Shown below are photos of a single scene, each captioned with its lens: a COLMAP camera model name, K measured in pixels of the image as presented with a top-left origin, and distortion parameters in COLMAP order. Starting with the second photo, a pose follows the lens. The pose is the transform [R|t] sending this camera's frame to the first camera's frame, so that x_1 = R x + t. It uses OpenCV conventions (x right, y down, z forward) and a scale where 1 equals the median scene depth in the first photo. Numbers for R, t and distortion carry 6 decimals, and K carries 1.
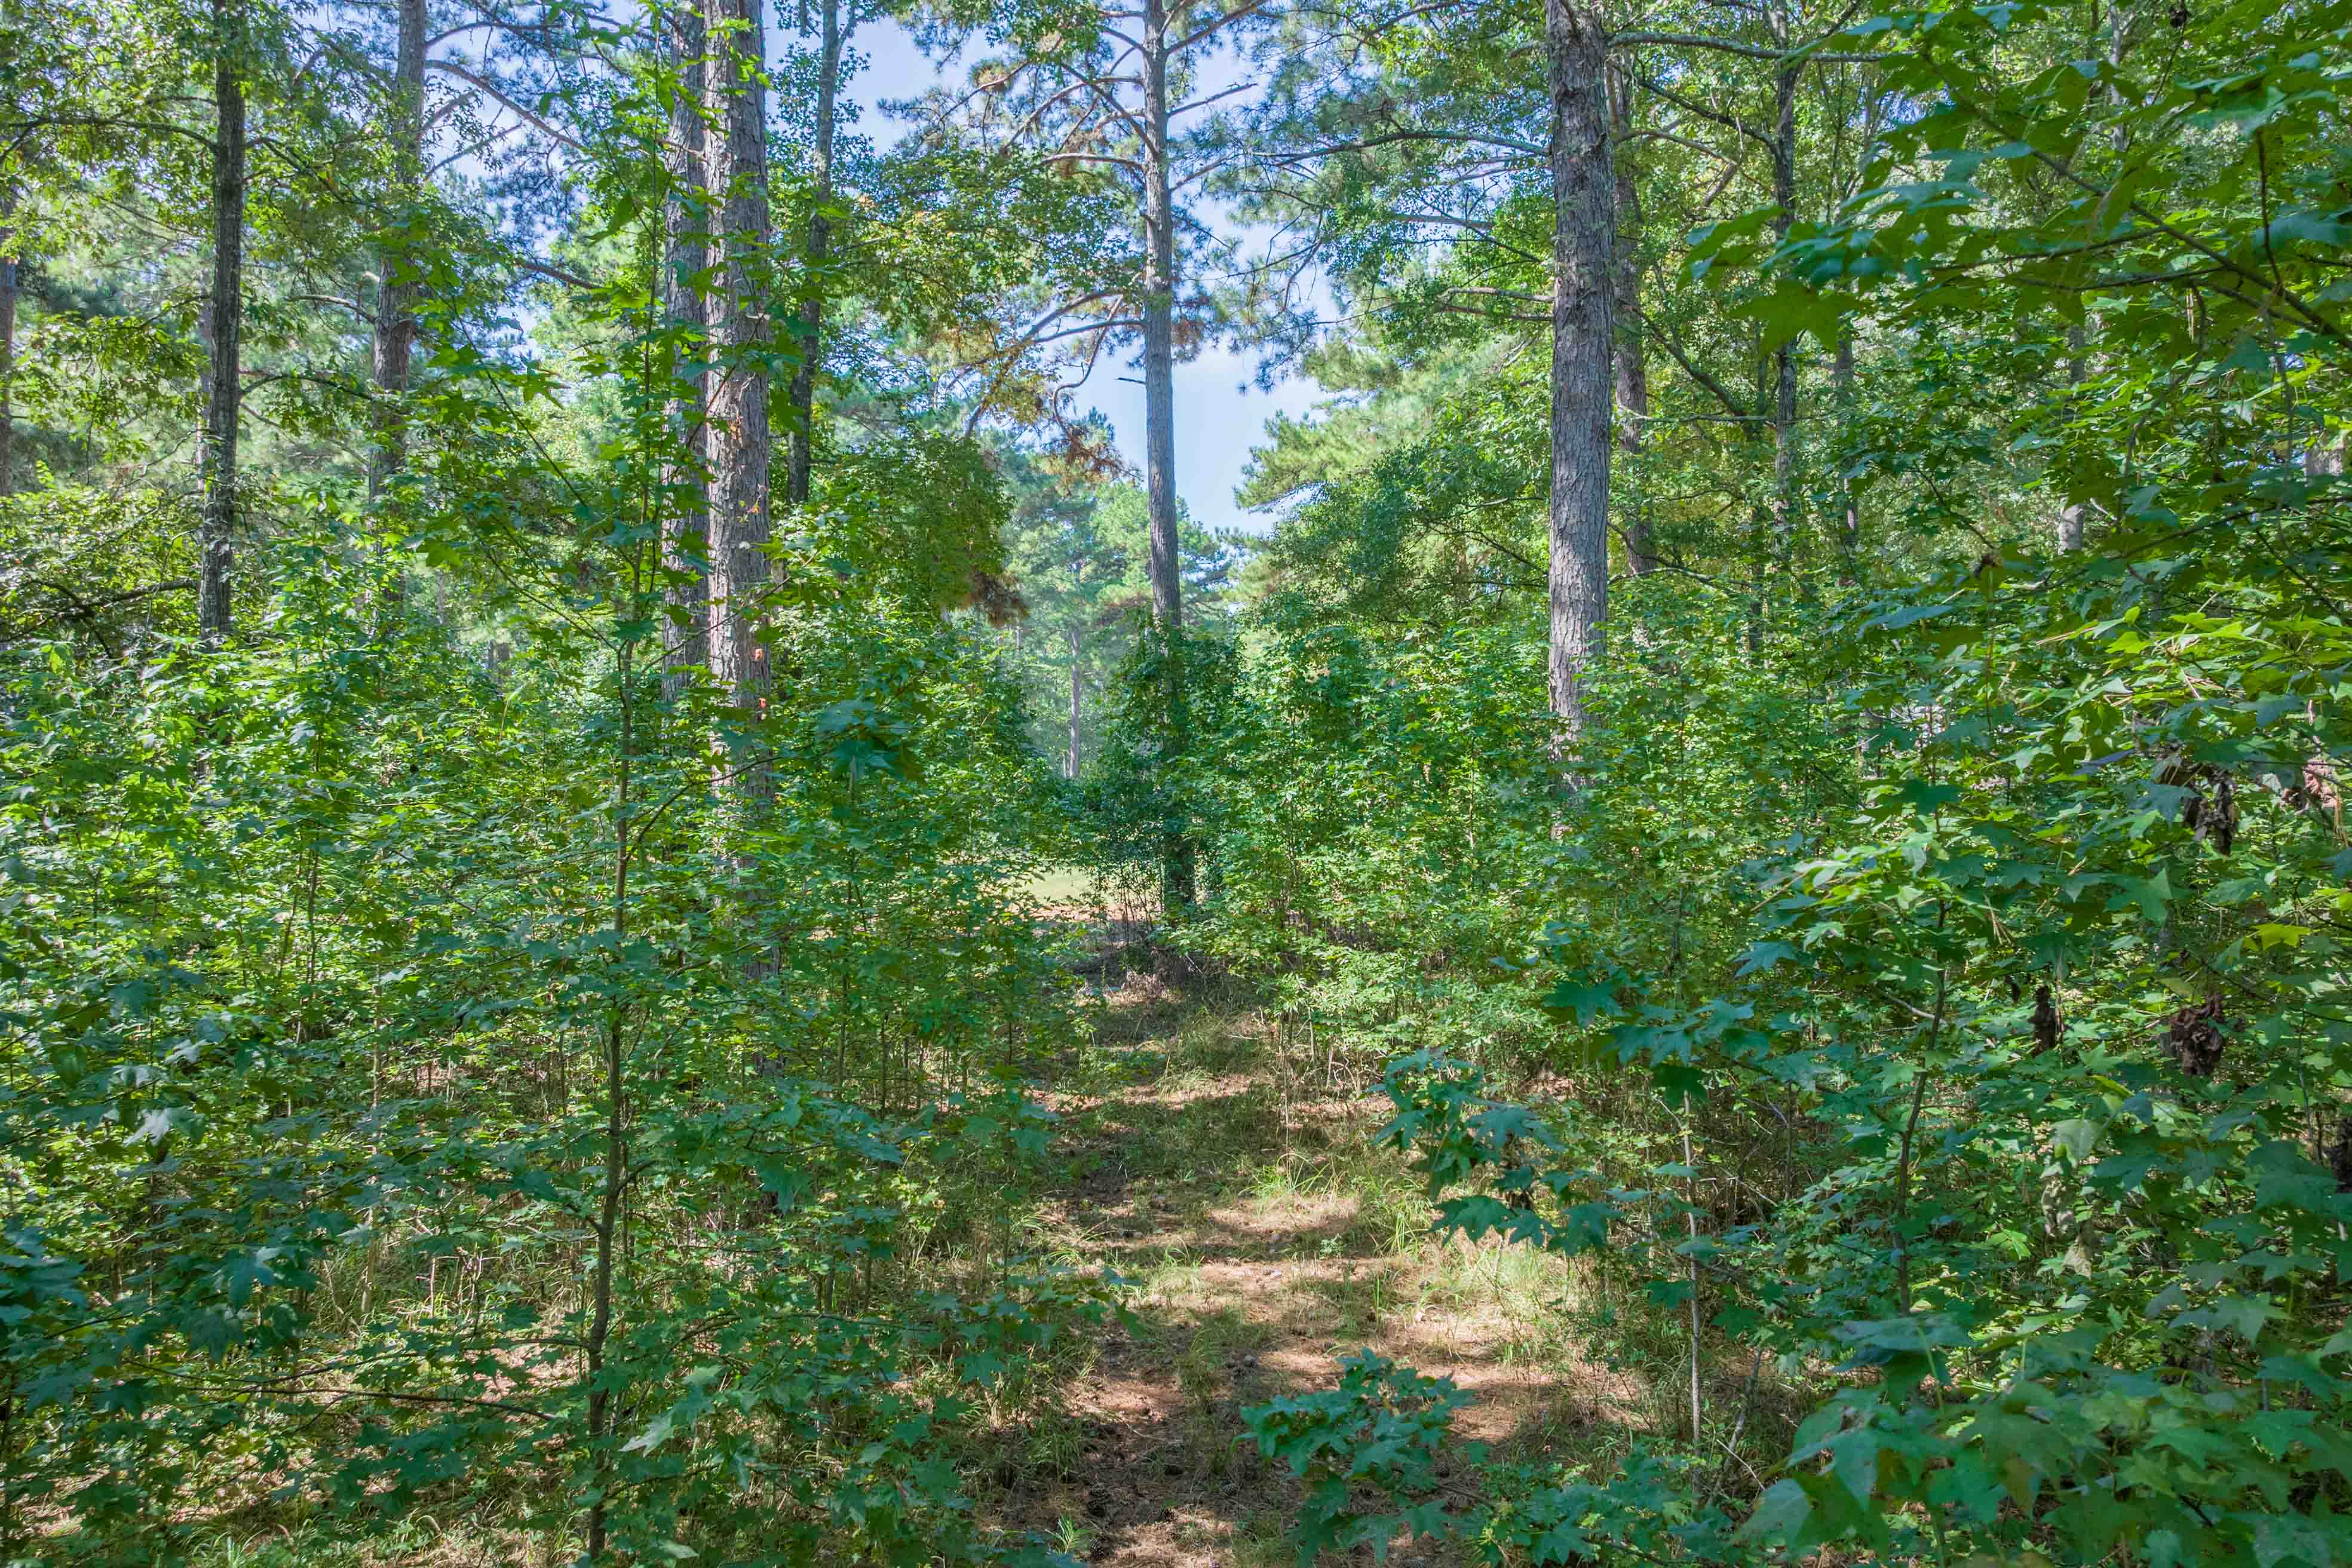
lens RADIAL K [[1611.3, 0, 1176.0], [0, 1611.3, 784.0], [0, 0, 1]] dist [-0.078123, 0.020203]
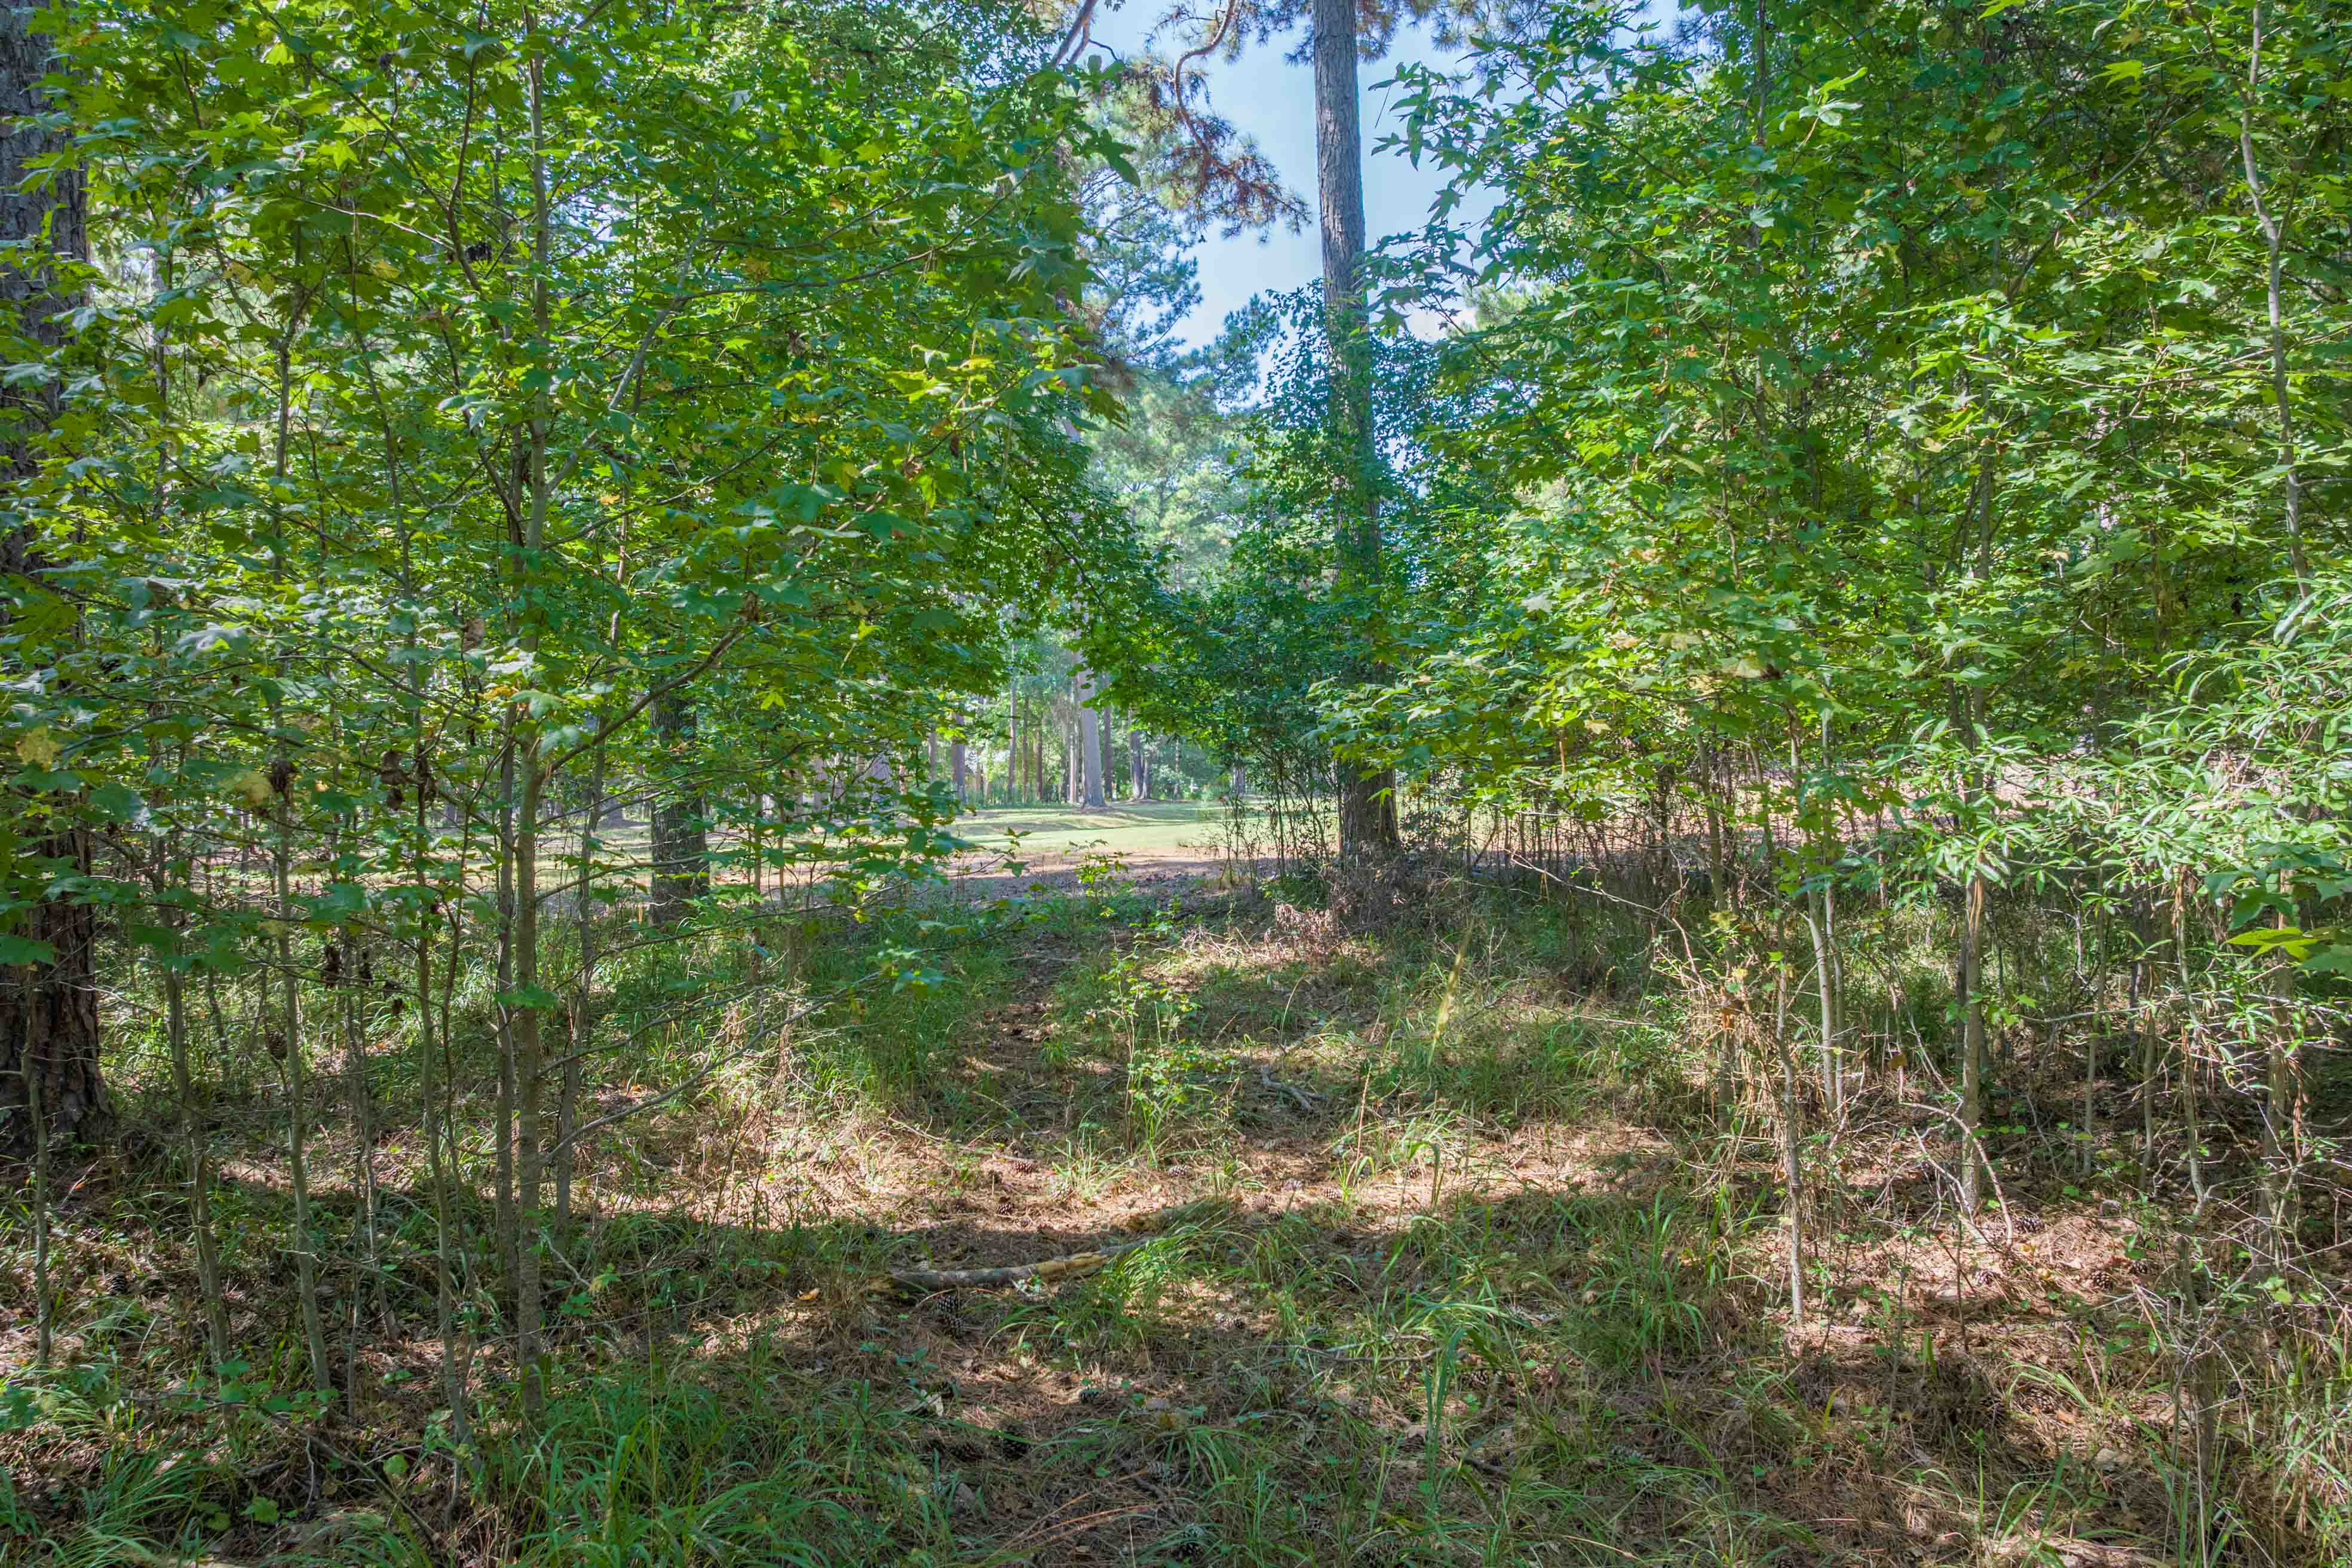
lens RADIAL K [[1611.3, 0, 1176.0], [0, 1611.3, 784.0], [0, 0, 1]] dist [-0.078123, 0.020203]
pose [[0.994201, 0.000269, -0.107538, -0.004414], [-0.000398, 0.999999, -0.001179, 0.054790], [0.107538, 0.001215, 0.994200, 0.333798]]
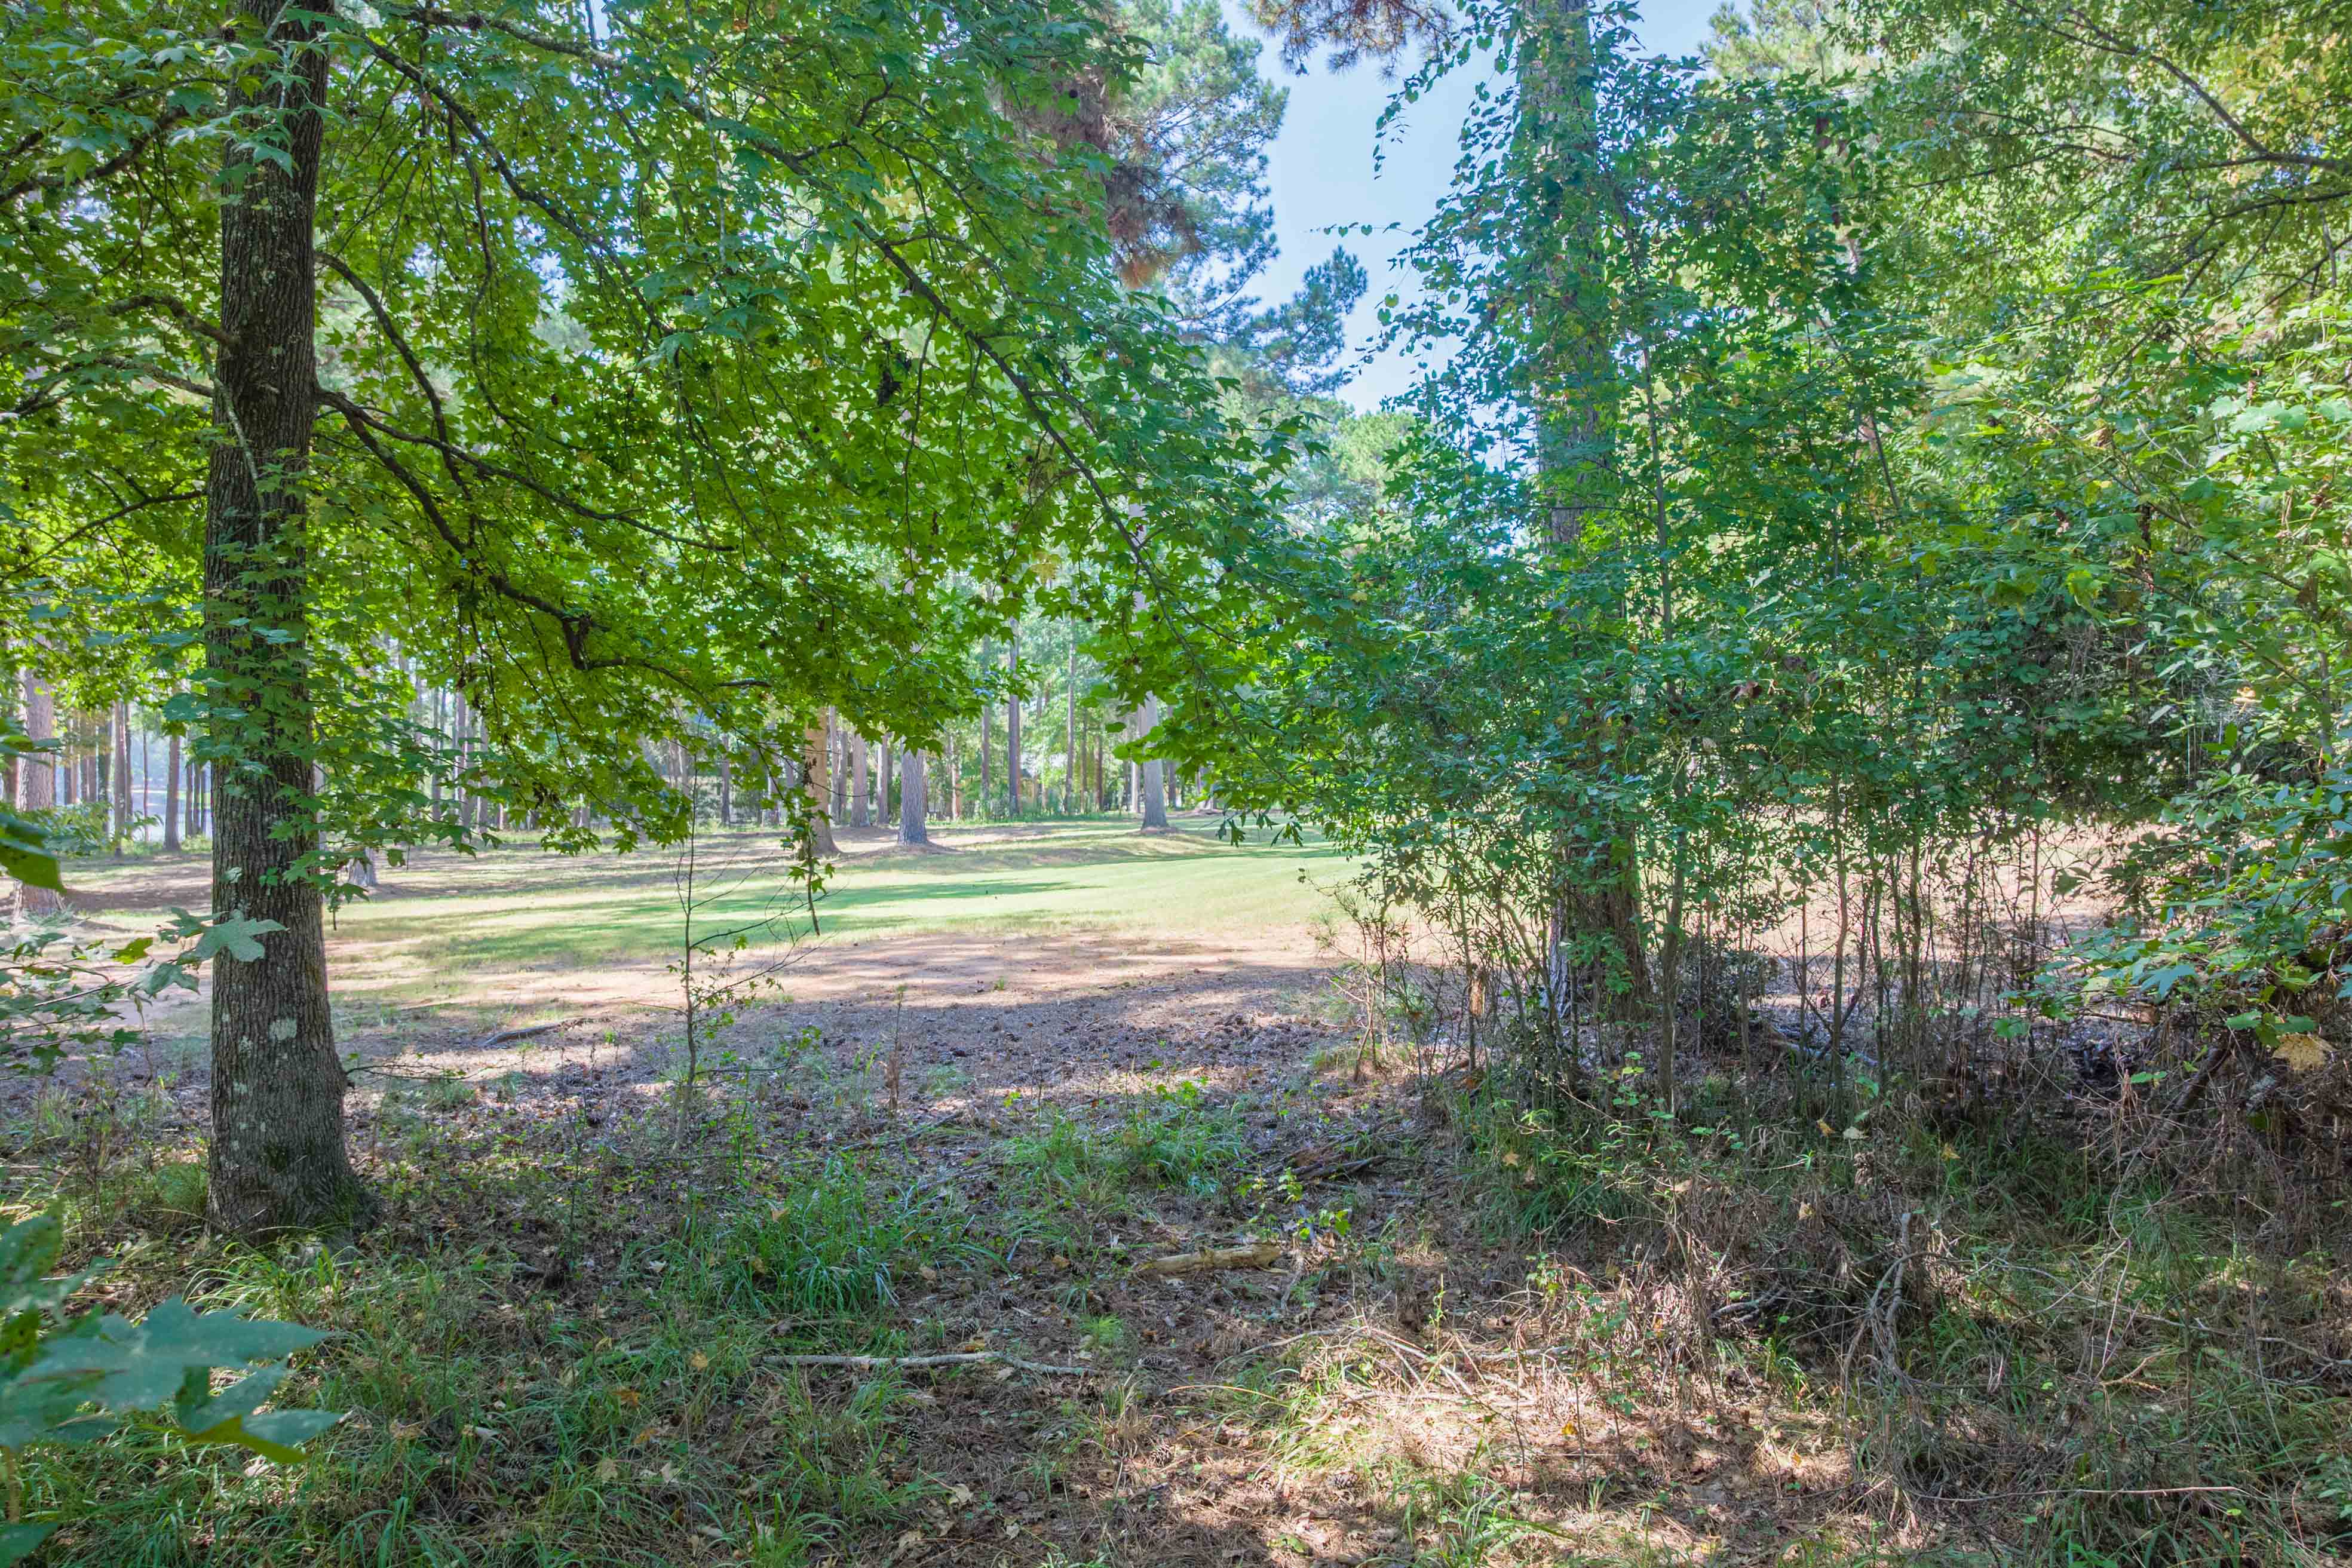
lens RADIAL K [[1611.3, 0, 1176.0], [0, 1611.3, 784.0], [0, 0, 1]] dist [-0.078123, 0.020203]
pose [[0.989070, 0.004617, -0.147375, -0.034265], [-0.004671, 0.999989, -0.000023, 0.035047], [0.147374, 0.000711, 0.989081, 0.545828]]
